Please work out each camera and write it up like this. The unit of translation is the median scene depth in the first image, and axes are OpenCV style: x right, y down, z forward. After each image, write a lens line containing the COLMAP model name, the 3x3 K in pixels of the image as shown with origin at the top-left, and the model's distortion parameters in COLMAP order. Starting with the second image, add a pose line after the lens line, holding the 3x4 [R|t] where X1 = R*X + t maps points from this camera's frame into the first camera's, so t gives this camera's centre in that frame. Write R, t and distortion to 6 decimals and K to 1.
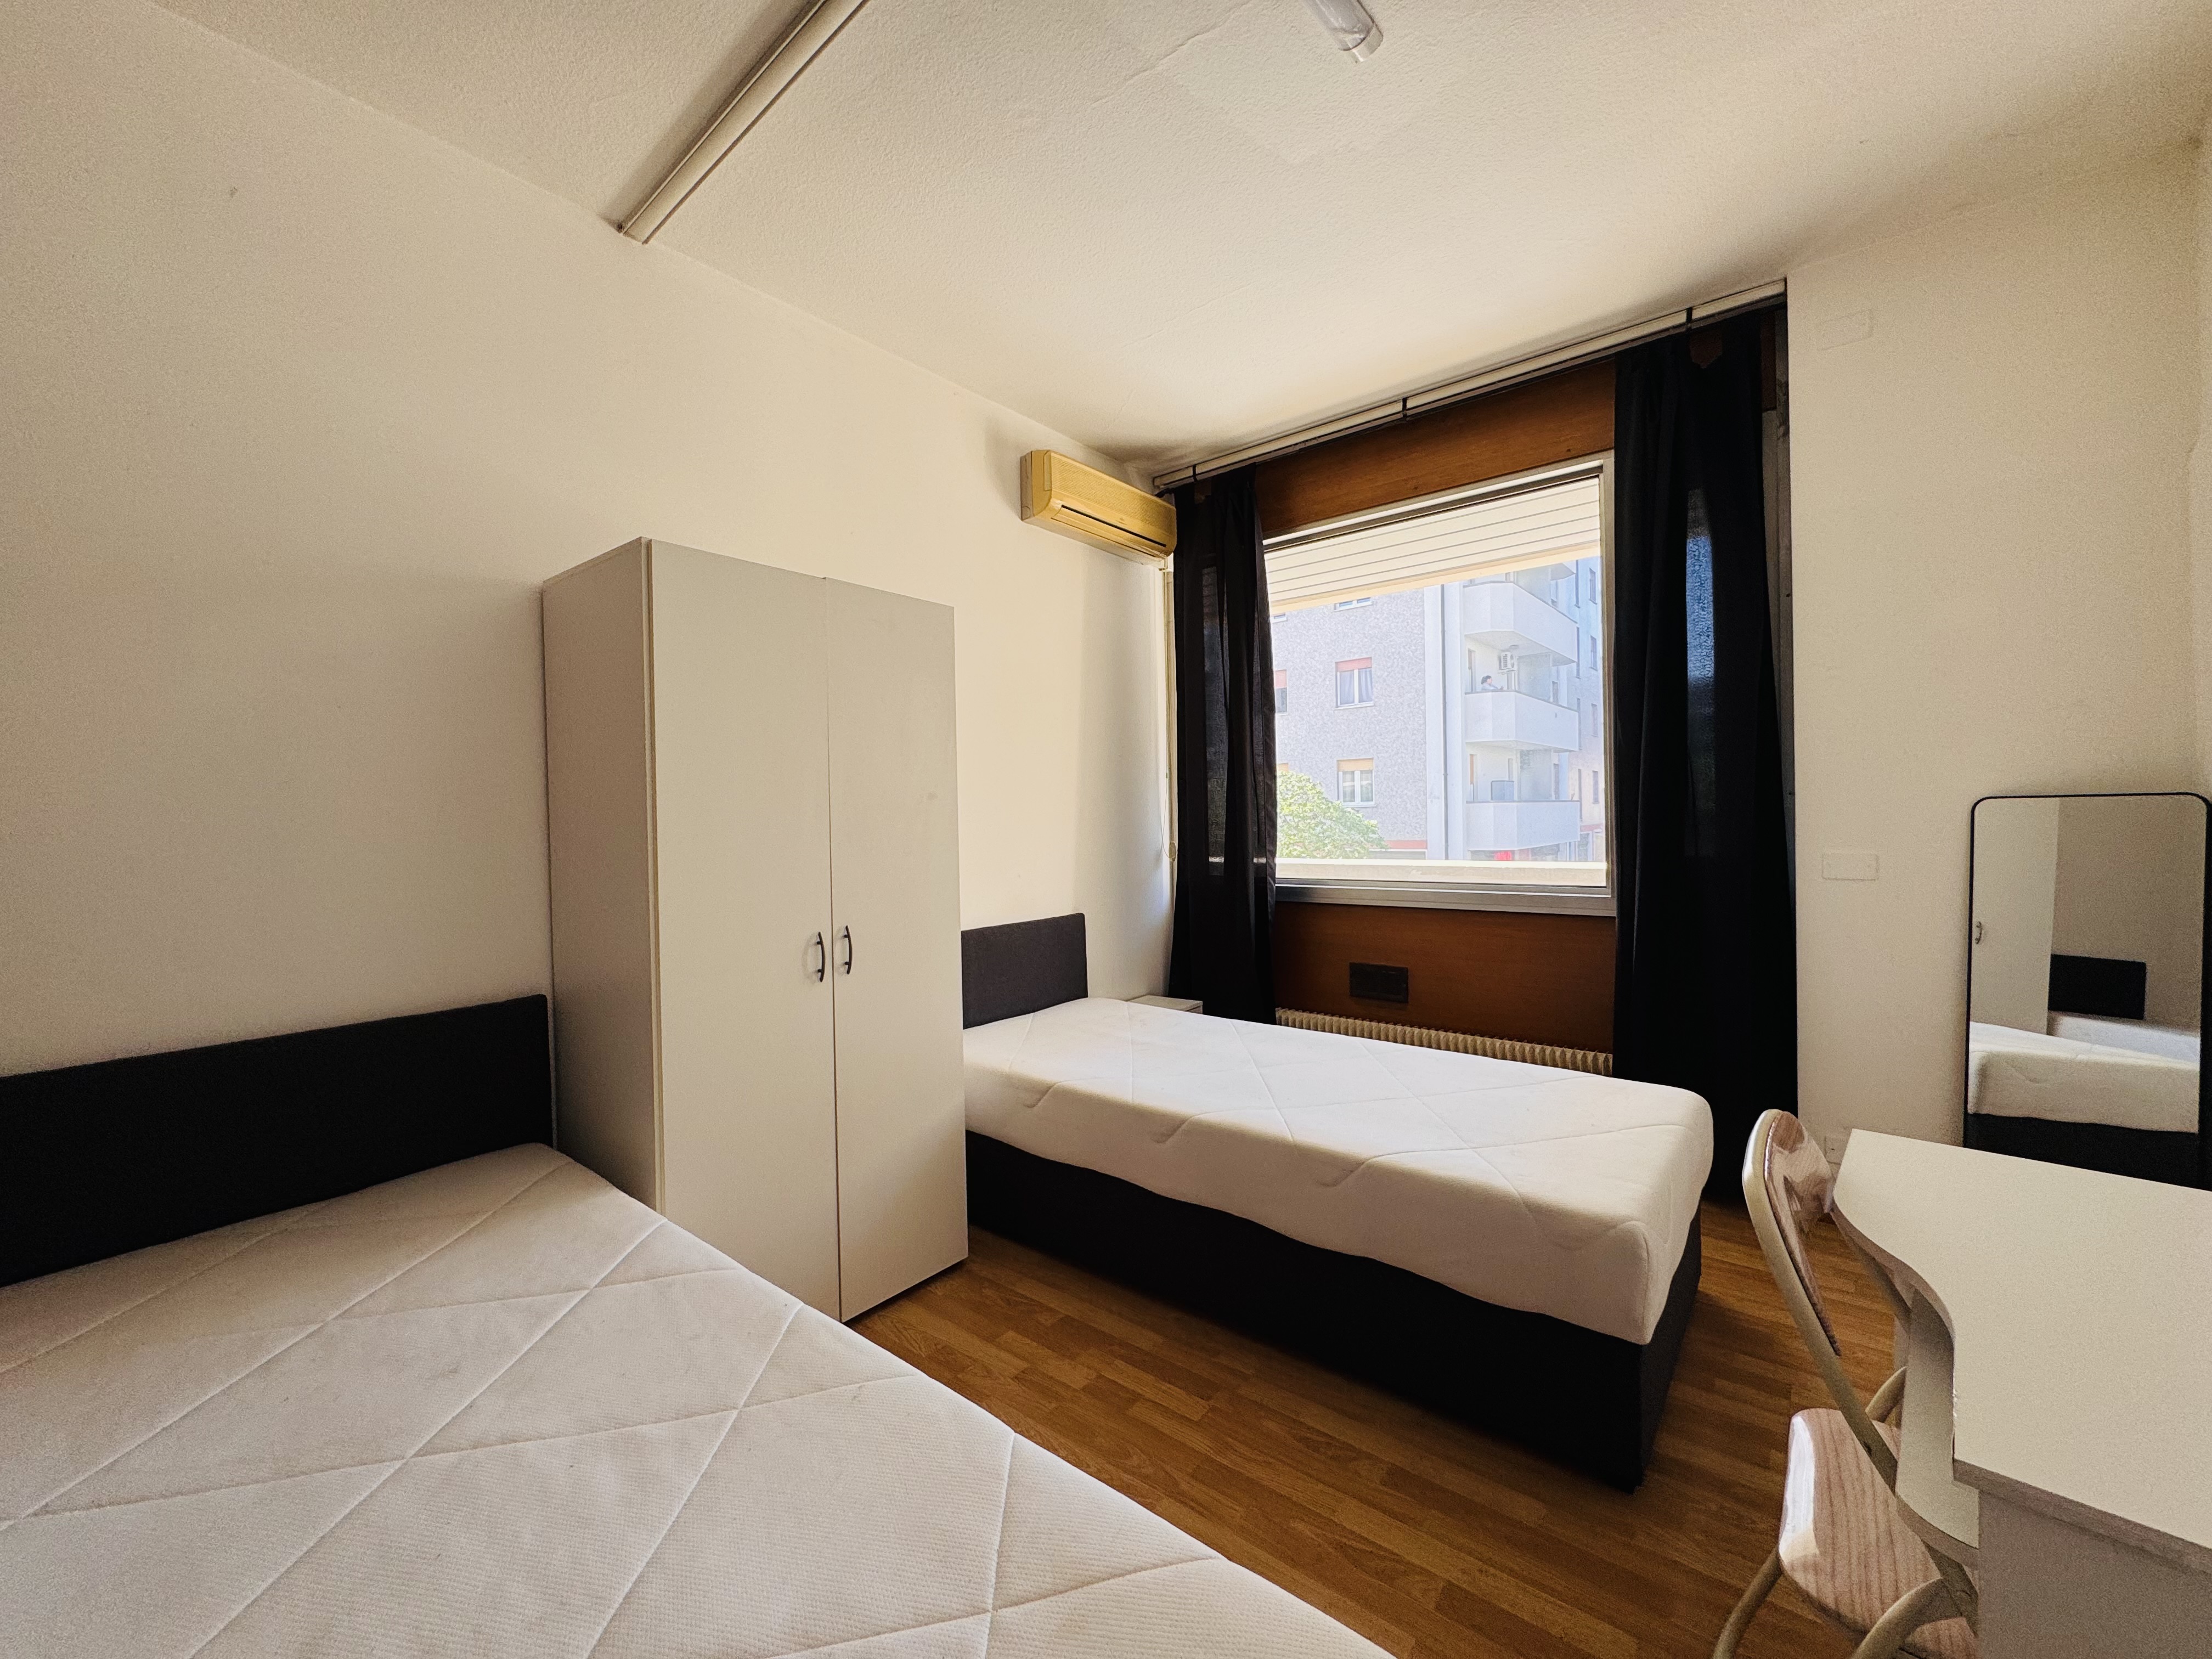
lens RADIAL K [[879.5, 0, 1106.0], [0, 879.5, 829.5], [0, 0, 1]] dist [-0.008862, -0.000023]
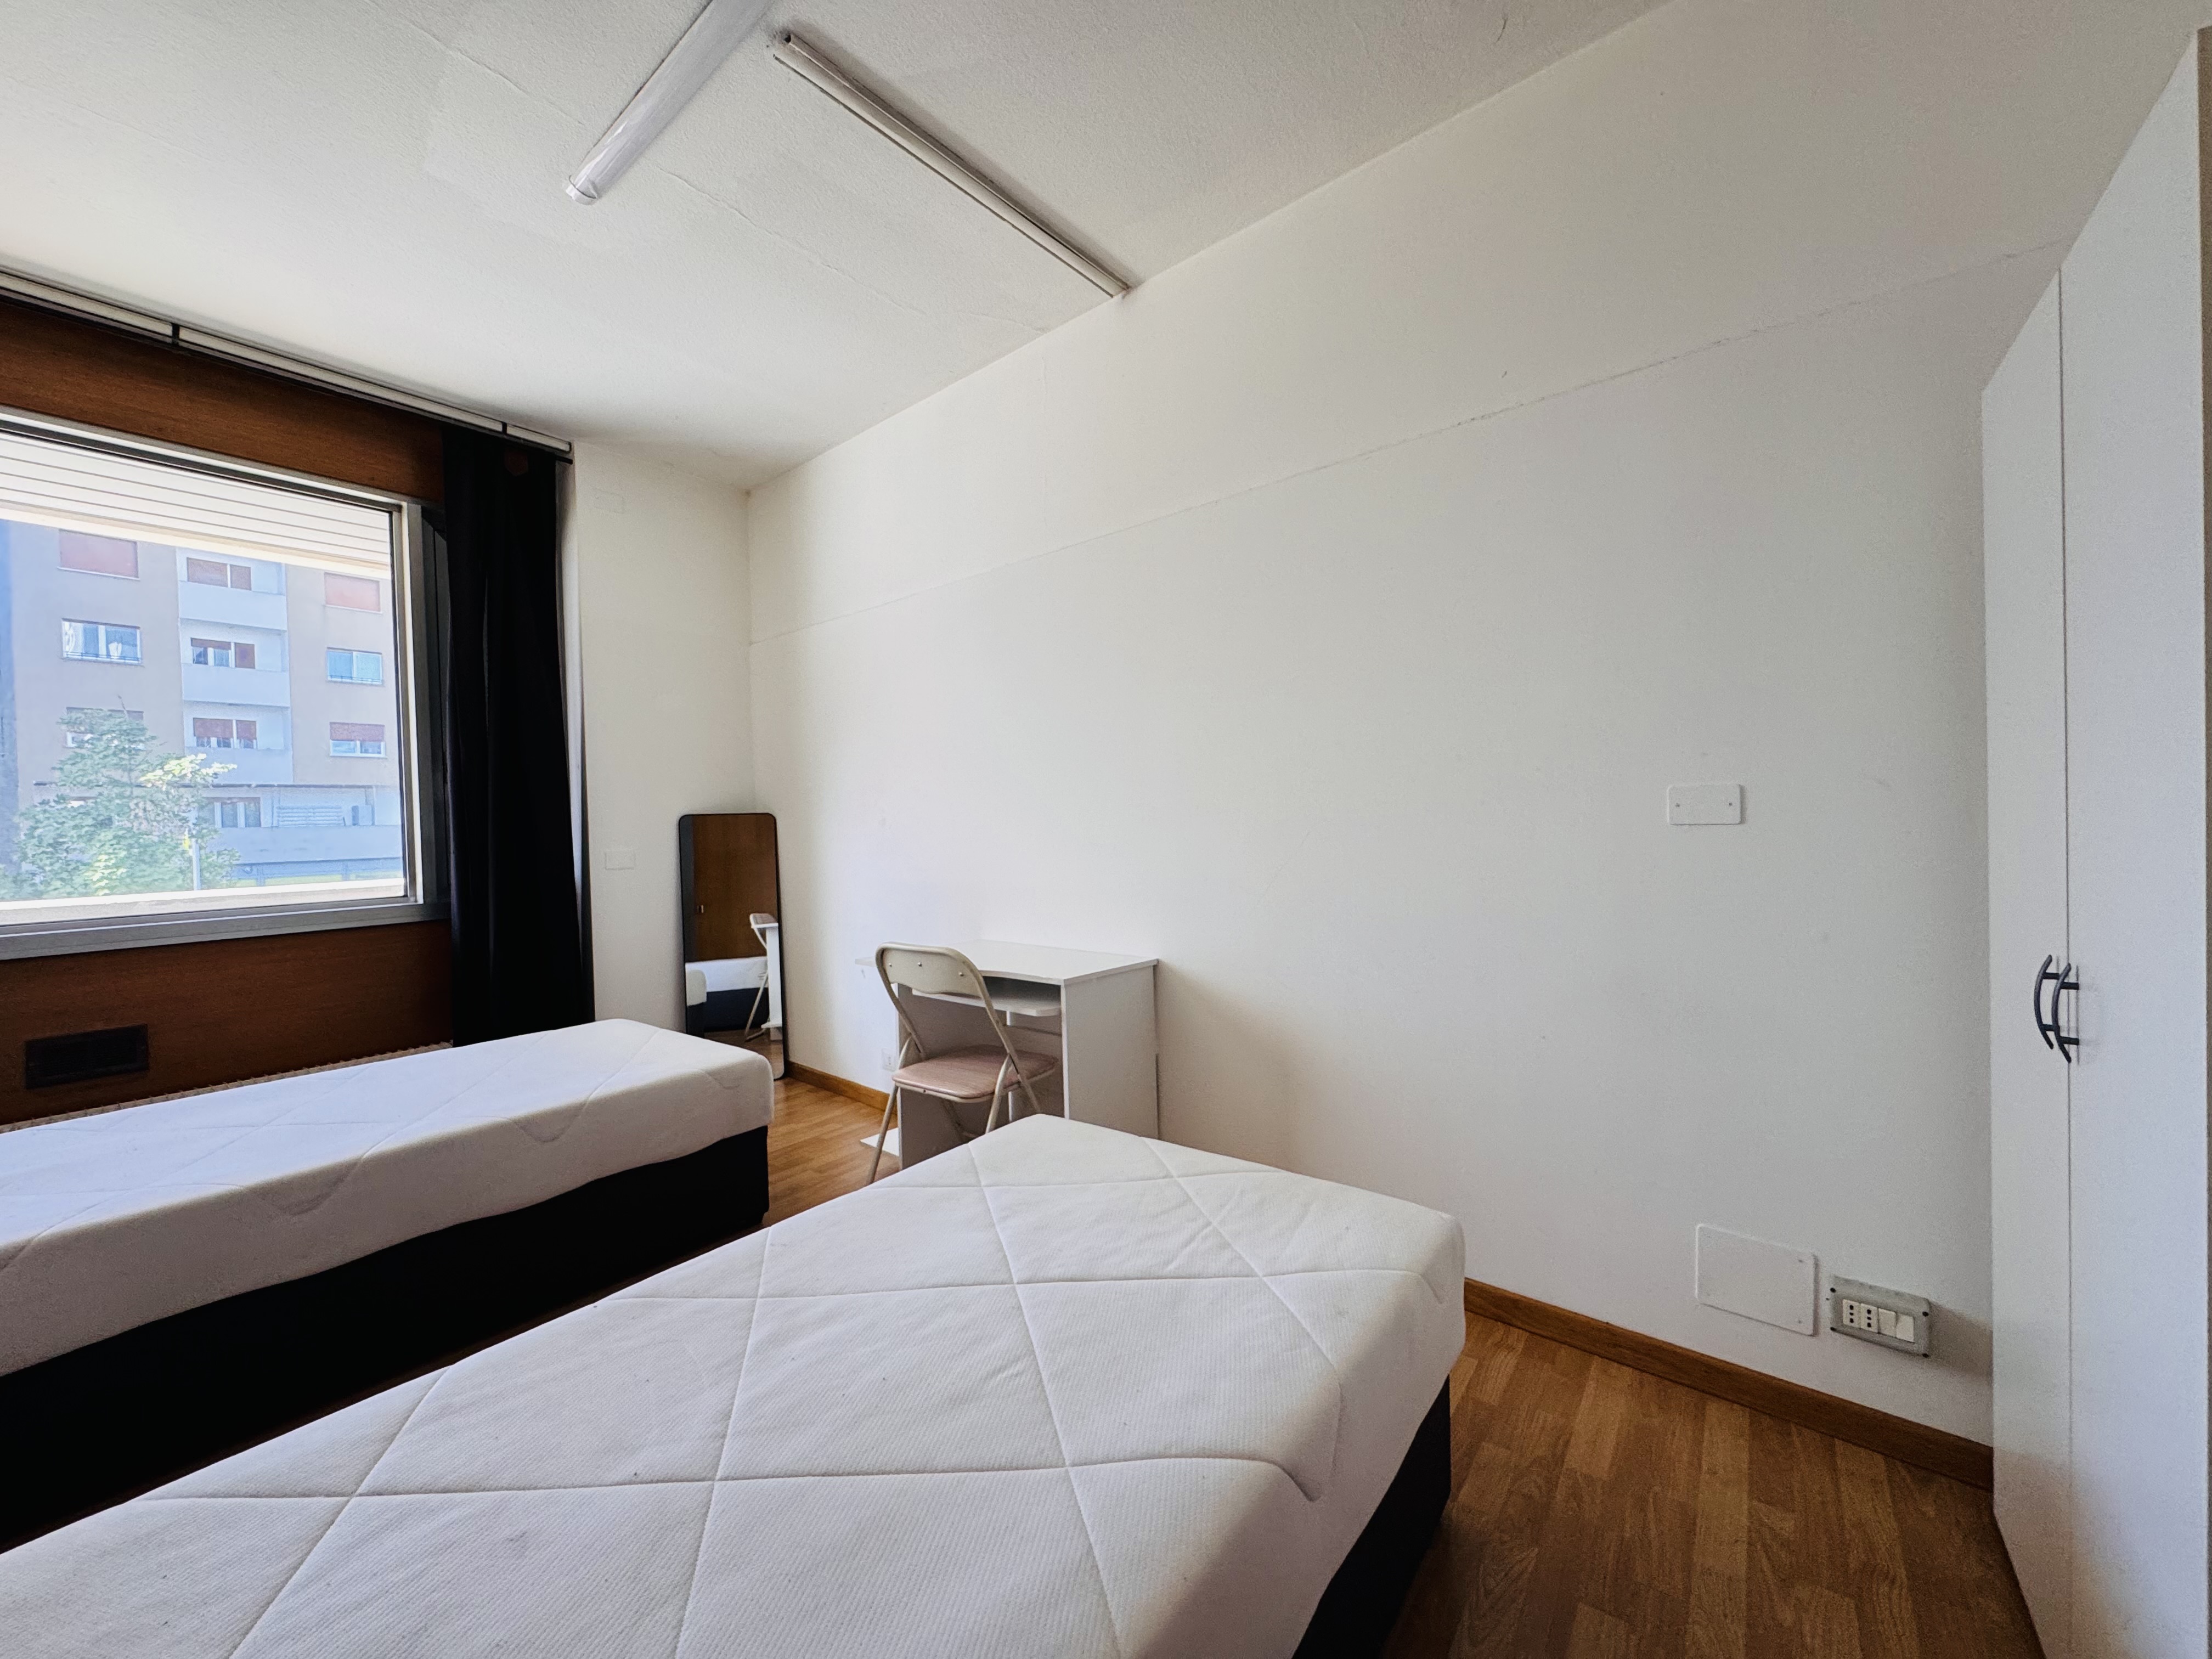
lens RADIAL K [[879.5, 0, 1106.0], [0, 879.5, 829.5], [0, 0, 1]] dist [-0.008862, -0.000023]
pose [[-0.047706, 0.005759, 0.998845, -0.693262], [0.039639, 0.999207, -0.003867, 0.027938], [-0.998075, 0.039409, -0.047897, 0.247060]]
